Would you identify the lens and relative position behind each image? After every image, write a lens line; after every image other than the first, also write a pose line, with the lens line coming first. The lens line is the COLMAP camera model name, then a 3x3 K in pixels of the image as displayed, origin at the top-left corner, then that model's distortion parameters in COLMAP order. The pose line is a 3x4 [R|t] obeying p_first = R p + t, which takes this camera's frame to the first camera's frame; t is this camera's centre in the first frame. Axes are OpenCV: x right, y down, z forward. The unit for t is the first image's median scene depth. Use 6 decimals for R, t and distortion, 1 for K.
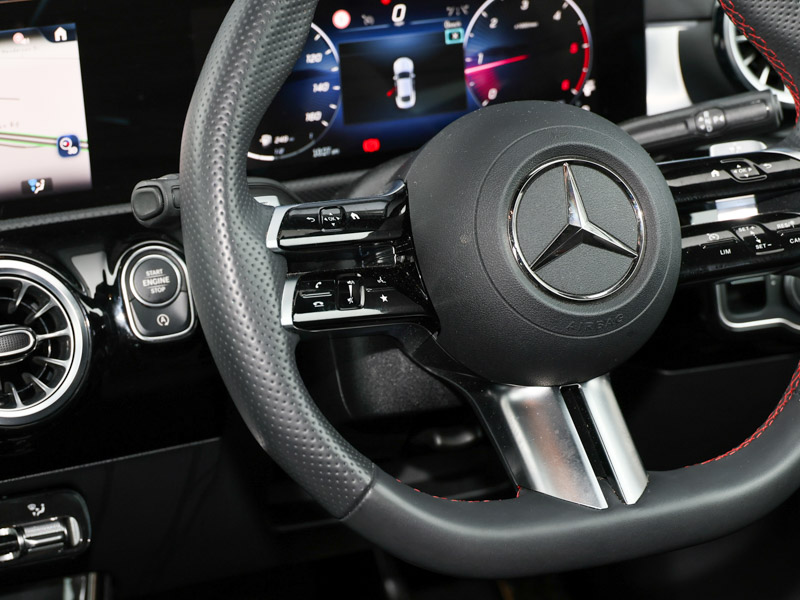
lens RADIAL K [[2100.8, 0, 354.5], [0, 2100.8, 301.5], [0, 0, 1]] dist [-0.151164, 0.874609]
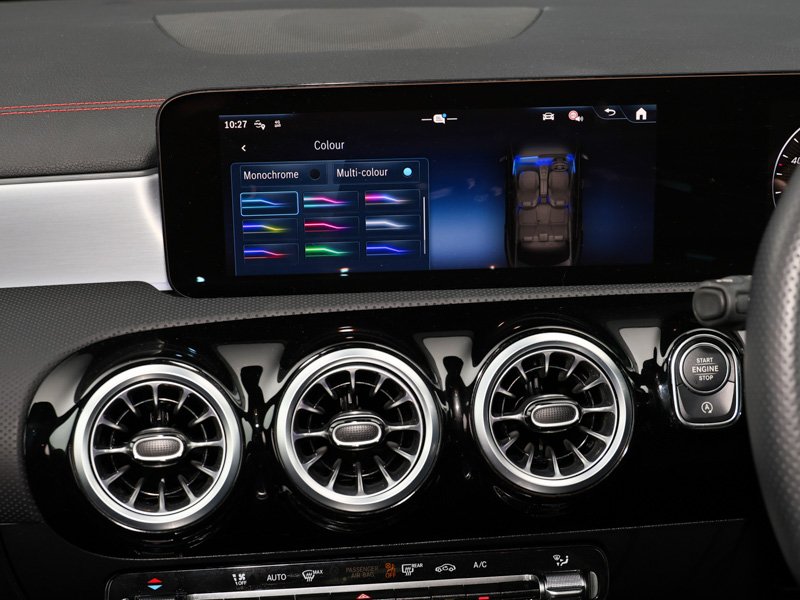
lens RADIAL K [[1595.0, 0, 400.0], [0, 1595.0, 300.0], [0, 0, 1]] dist [-0.049378, -0.044490]
pose [[0.958487, 0.130296, -0.253624, -0.045356], [-0.118573, 0.991067, 0.061044, -0.073239], [0.259312, -0.028437, 0.965375, 0.218621]]
